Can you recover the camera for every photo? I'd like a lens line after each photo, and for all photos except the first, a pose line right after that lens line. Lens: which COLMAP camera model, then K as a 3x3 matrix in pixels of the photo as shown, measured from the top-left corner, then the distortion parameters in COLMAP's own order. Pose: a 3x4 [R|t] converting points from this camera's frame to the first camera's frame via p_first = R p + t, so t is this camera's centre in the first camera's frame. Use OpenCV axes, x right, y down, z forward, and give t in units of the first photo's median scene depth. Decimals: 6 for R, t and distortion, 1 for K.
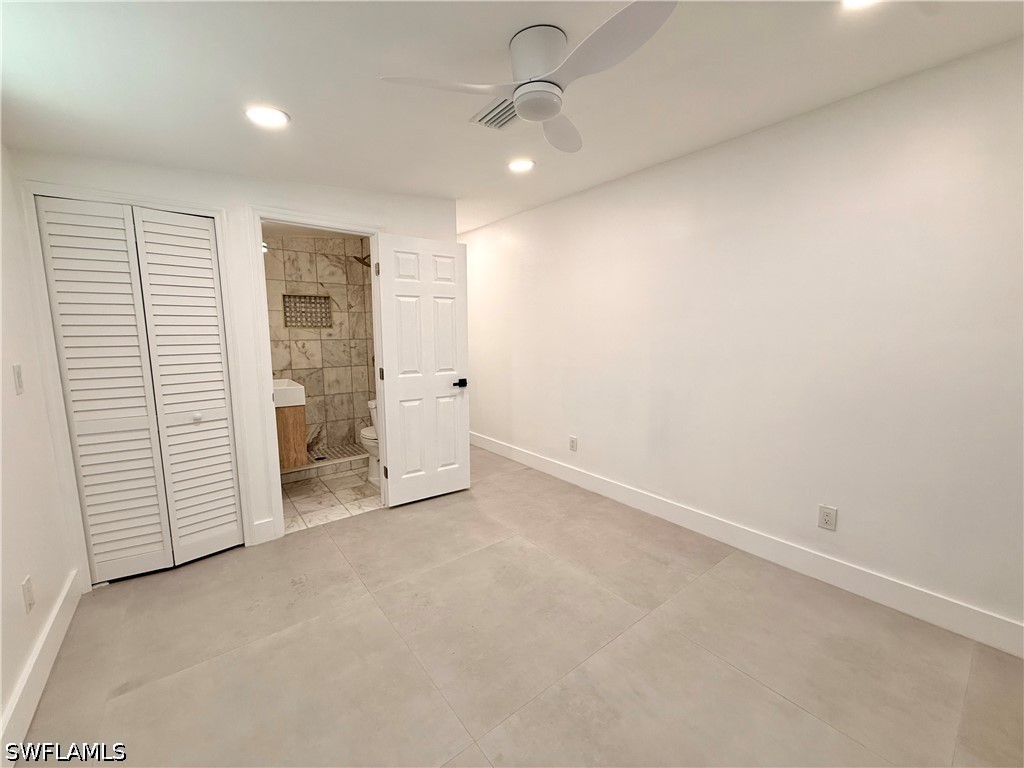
lens RADIAL K [[408.9, 0, 511.0], [0, 408.9, 386.8], [0, 0, 1]] dist [-0.001770, 0.000627]
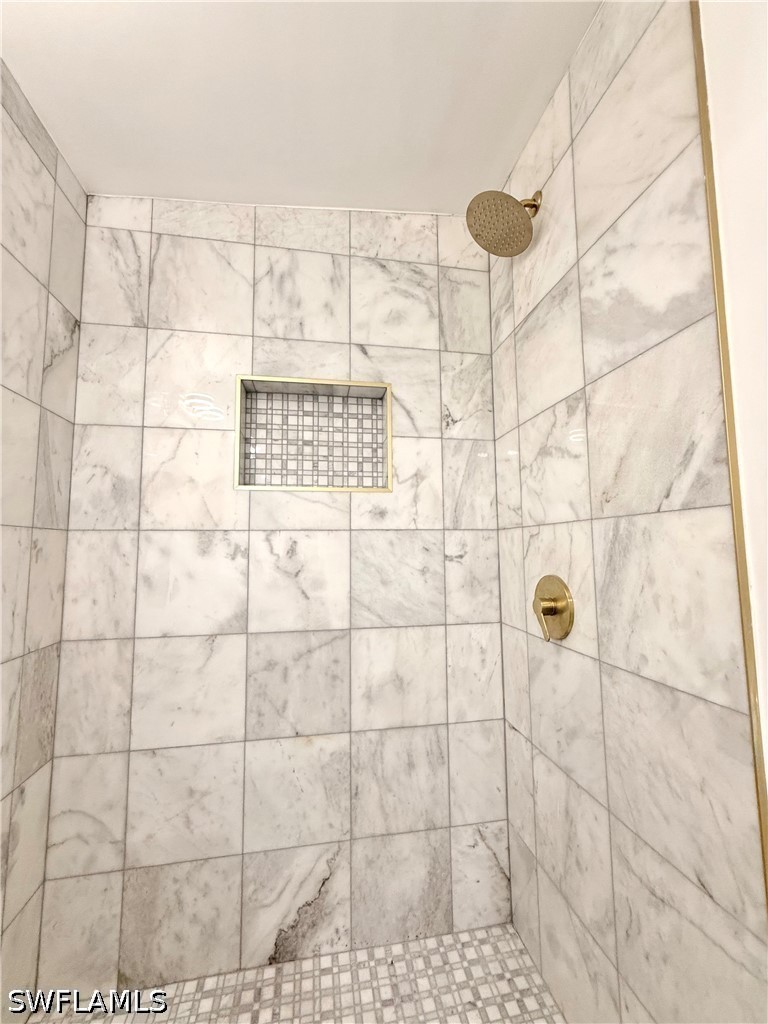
lens RADIAL K [[408.9, 0, 386.8], [0, 408.9, 512.4], [0, 0, 1]] dist [-0.001770, 0.000627]
pose [[0.881351, -0.049135, -0.469900, -0.374849], [-0.056243, 0.976594, -0.207609, -0.083996], [0.469102, 0.209405, 0.857958, 0.933273]]
